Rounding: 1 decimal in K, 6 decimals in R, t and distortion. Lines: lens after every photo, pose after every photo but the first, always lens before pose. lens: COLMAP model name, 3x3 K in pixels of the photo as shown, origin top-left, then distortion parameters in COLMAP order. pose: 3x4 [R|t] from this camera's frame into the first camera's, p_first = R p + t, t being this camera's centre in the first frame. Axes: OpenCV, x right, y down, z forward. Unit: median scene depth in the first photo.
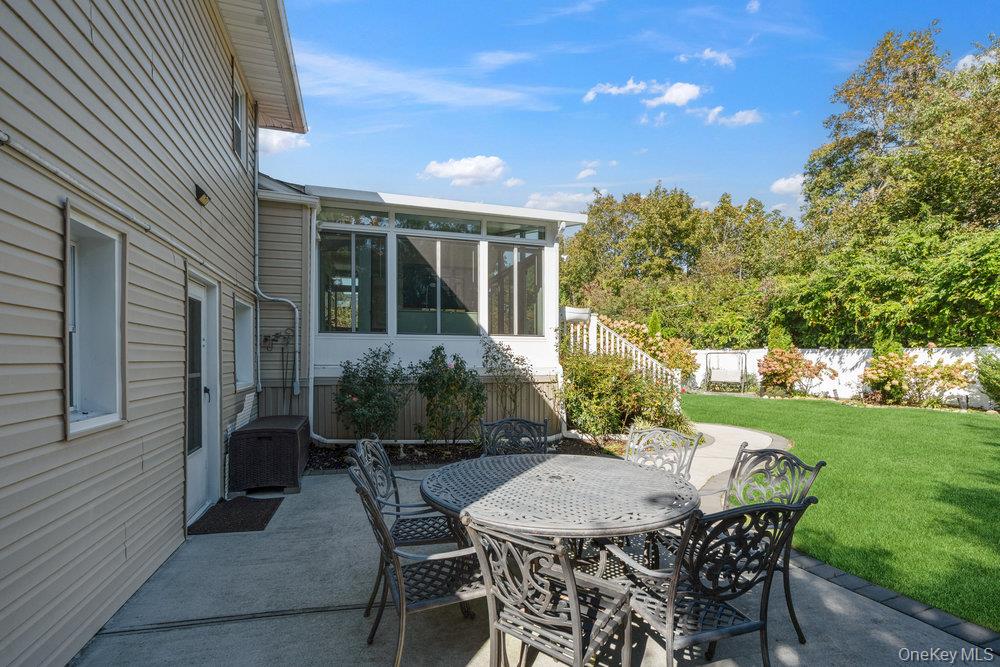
lens RADIAL K [[473.9, 0, 499.4], [0, 473.9, 359.7], [0, 0, 1]] dist [0.000419, 0.000561]
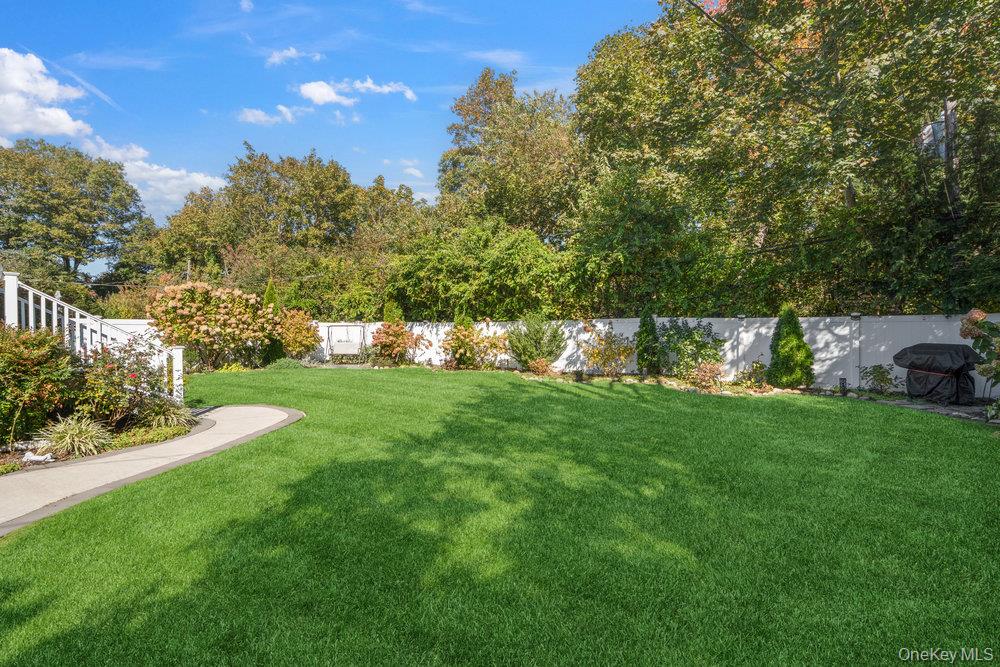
lens RADIAL K [[468.3, 0, 500.8], [0, 468.3, 330.7], [0, 0, 1]] dist [0.001444, -0.000071]
pose [[0.803712, -0.001028, 0.595018, 0.206368], [0.003100, 0.999992, -0.002460, 0.000640], [-0.595011, 0.003822, 0.803709, -0.000450]]
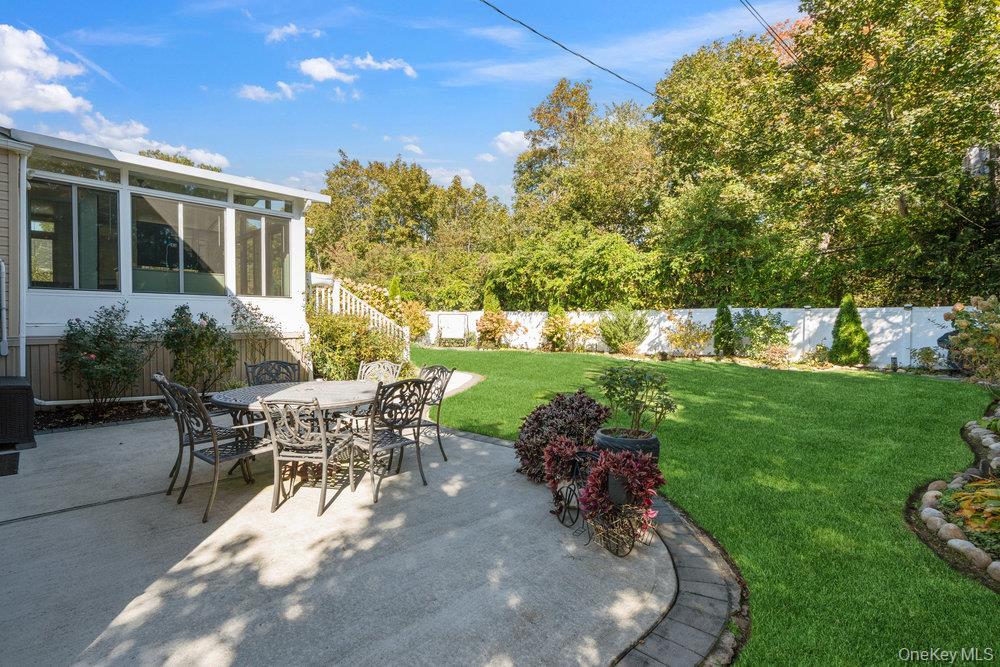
lens RADIAL K [[468.3, 0, 500.8], [0, 468.3, 330.7], [0, 0, 1]] dist [0.001444, -0.000071]
pose [[0.864128, -0.011390, 0.503143, -0.020228], [0.000810, 0.999774, 0.021241, 0.003118], [-0.503272, -0.017948, 0.863942, -0.119764]]
